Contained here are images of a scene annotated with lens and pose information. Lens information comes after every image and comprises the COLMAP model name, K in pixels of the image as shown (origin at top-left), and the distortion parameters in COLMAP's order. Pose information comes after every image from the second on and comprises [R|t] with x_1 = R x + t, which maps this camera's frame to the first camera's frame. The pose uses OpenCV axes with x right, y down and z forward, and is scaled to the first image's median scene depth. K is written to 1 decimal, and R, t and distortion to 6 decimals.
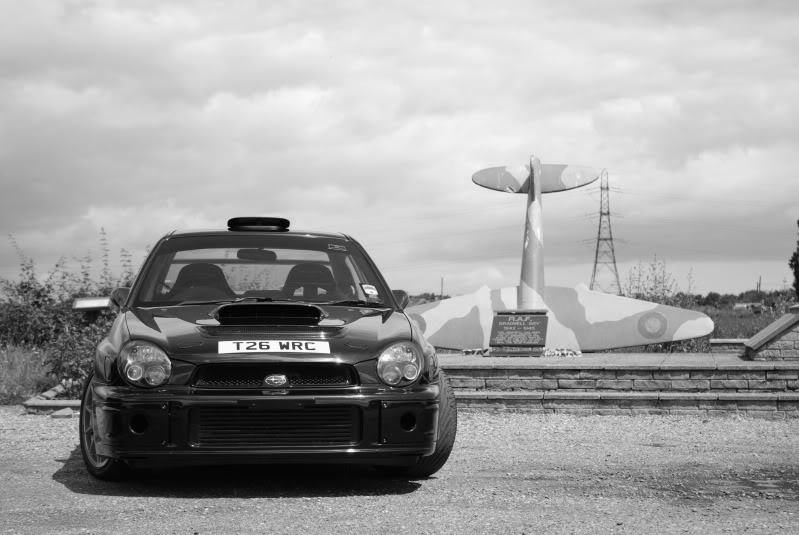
lens RADIAL K [[1498.9, 0, 396.9], [0, 1498.9, 267.7], [0, 0, 1]] dist [0.080591, 0.000000]
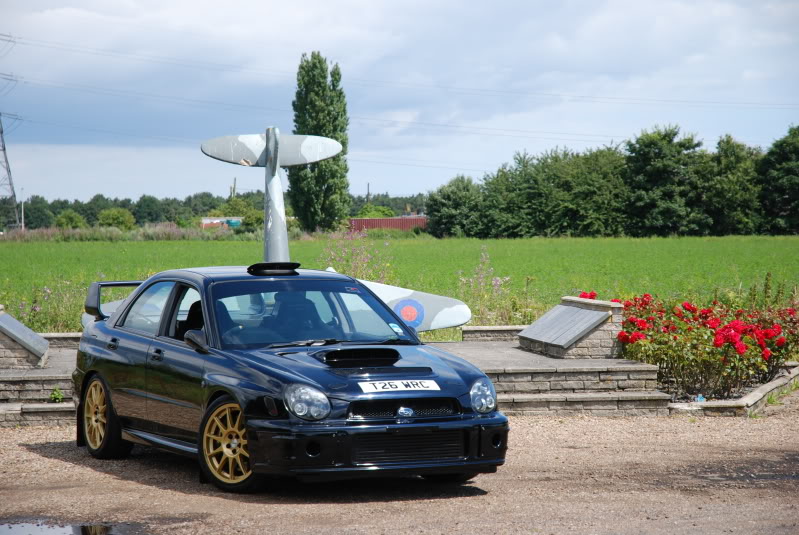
lens RADIAL K [[2277.0, 0, 401.1], [0, 2277.0, 268.5], [0, 0, 1]] dist [0.220324, 0.000000]
pose [[0.948595, -0.006420, 0.316428, -0.407937], [-0.009293, 0.998798, 0.048124, -0.083448], [-0.316356, -0.048590, 0.947395, -0.502971]]
